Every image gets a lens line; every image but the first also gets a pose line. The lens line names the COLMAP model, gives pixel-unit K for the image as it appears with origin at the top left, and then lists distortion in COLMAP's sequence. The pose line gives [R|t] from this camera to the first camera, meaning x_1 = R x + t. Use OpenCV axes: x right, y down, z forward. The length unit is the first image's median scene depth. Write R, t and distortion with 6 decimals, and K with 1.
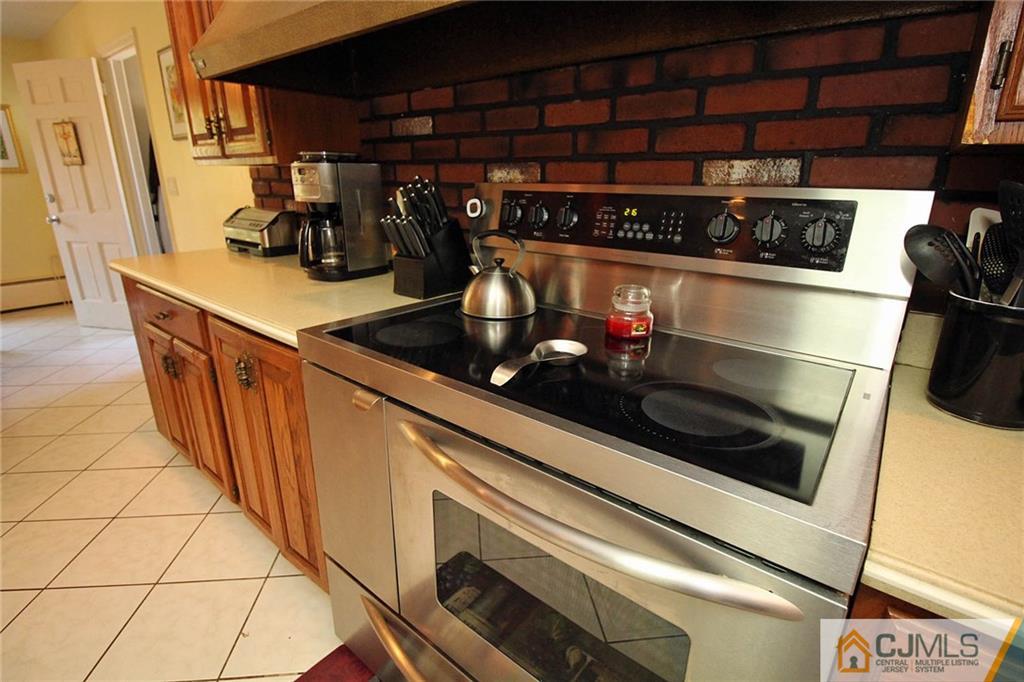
lens RADIAL K [[484.6, 0, 510.4], [0, 484.6, 331.6], [0, 0, 1]] dist [-0.019474, -0.002761]
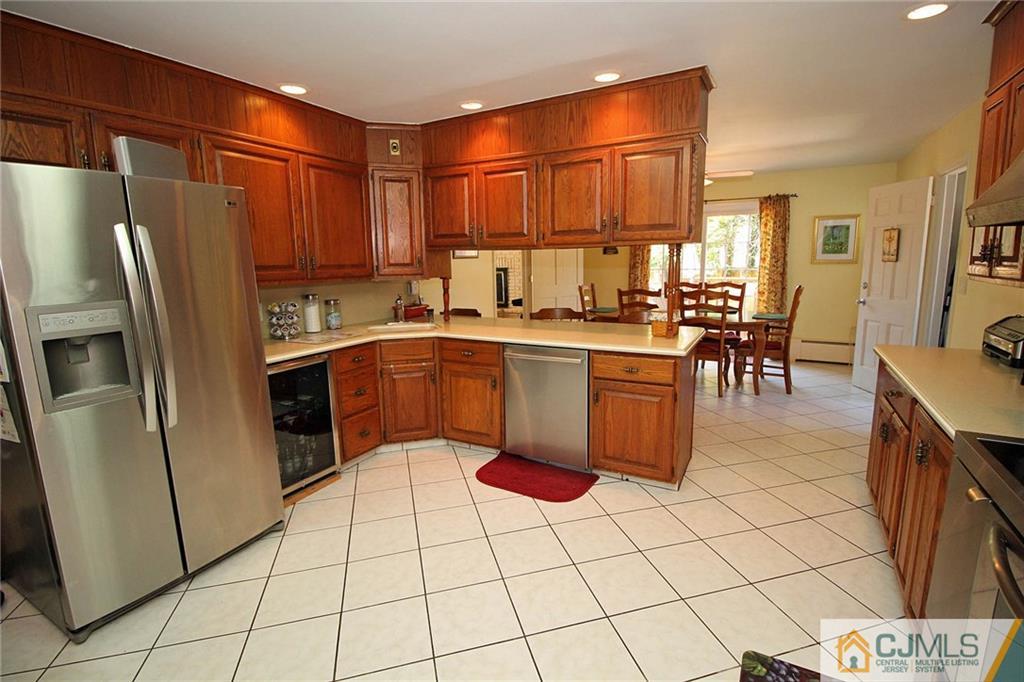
lens RADIAL K [[484.6, 0, 511.7], [0, 484.6, 336.4], [0, 0, 1]] dist [-0.019474, -0.002761]
pose [[0.160324, 0.151425, -0.975380, 0.293478], [-0.280018, 0.954543, 0.102164, -0.020715], [0.946513, 0.256744, 0.195438, -0.227495]]
